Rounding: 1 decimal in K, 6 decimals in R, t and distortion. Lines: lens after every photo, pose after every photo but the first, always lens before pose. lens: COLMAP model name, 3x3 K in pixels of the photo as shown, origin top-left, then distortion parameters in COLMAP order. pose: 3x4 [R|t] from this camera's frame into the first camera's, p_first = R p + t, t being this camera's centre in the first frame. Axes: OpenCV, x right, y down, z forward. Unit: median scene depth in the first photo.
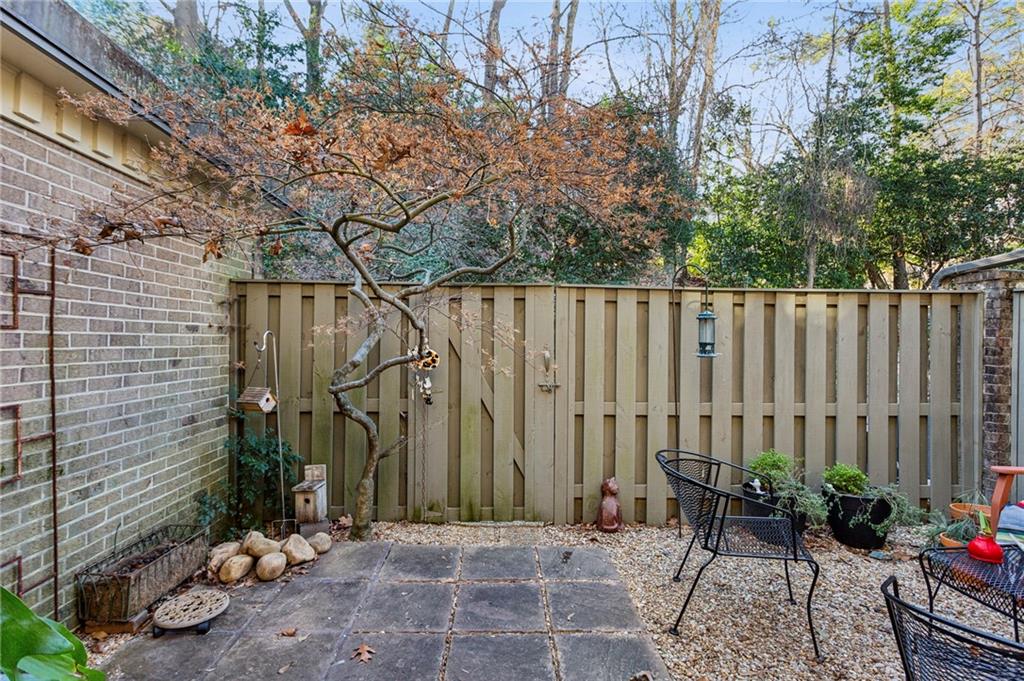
lens RADIAL K [[506.1, 0, 506.2], [0, 506.1, 336.8], [0, 0, 1]] dist [0.005028, 0.001122]
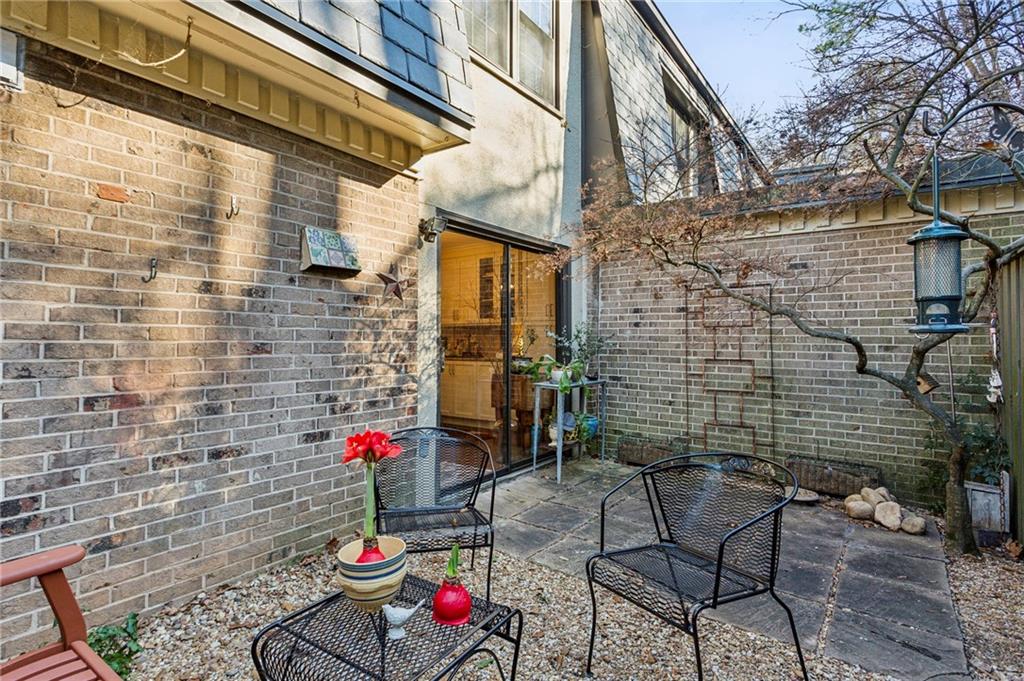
lens RADIAL K [[506.1, 0, 508.6], [0, 506.1, 340.1], [0, 0, 1]] dist [0.005028, 0.001122]
pose [[-0.622966, -0.018932, -0.782020, 0.802021], [-0.012530, 0.999820, -0.014223, 0.049228], [0.782148, 0.000938, -0.623092, 0.839892]]
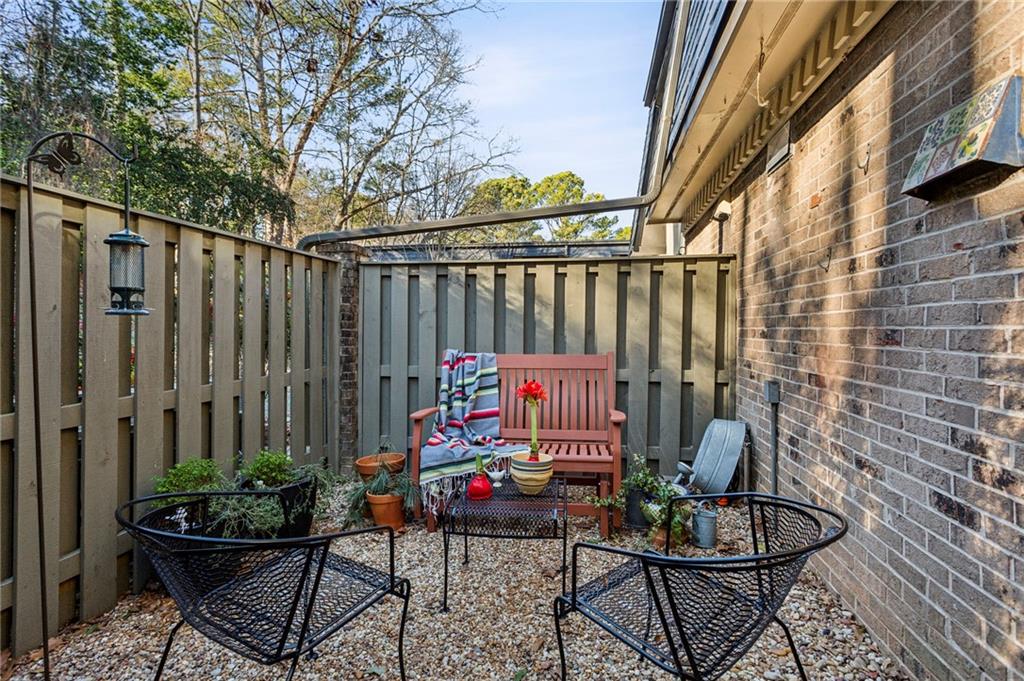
lens RADIAL K [[506.1, 0, 525.2], [0, 506.1, 327.4], [0, 0, 1]] dist [0.005028, 0.001122]
pose [[0.196004, -0.010034, 0.980552, -0.045365], [-0.000027, 0.999948, 0.010238, 0.040777], [-0.980603, -0.002033, 0.195994, 0.404848]]
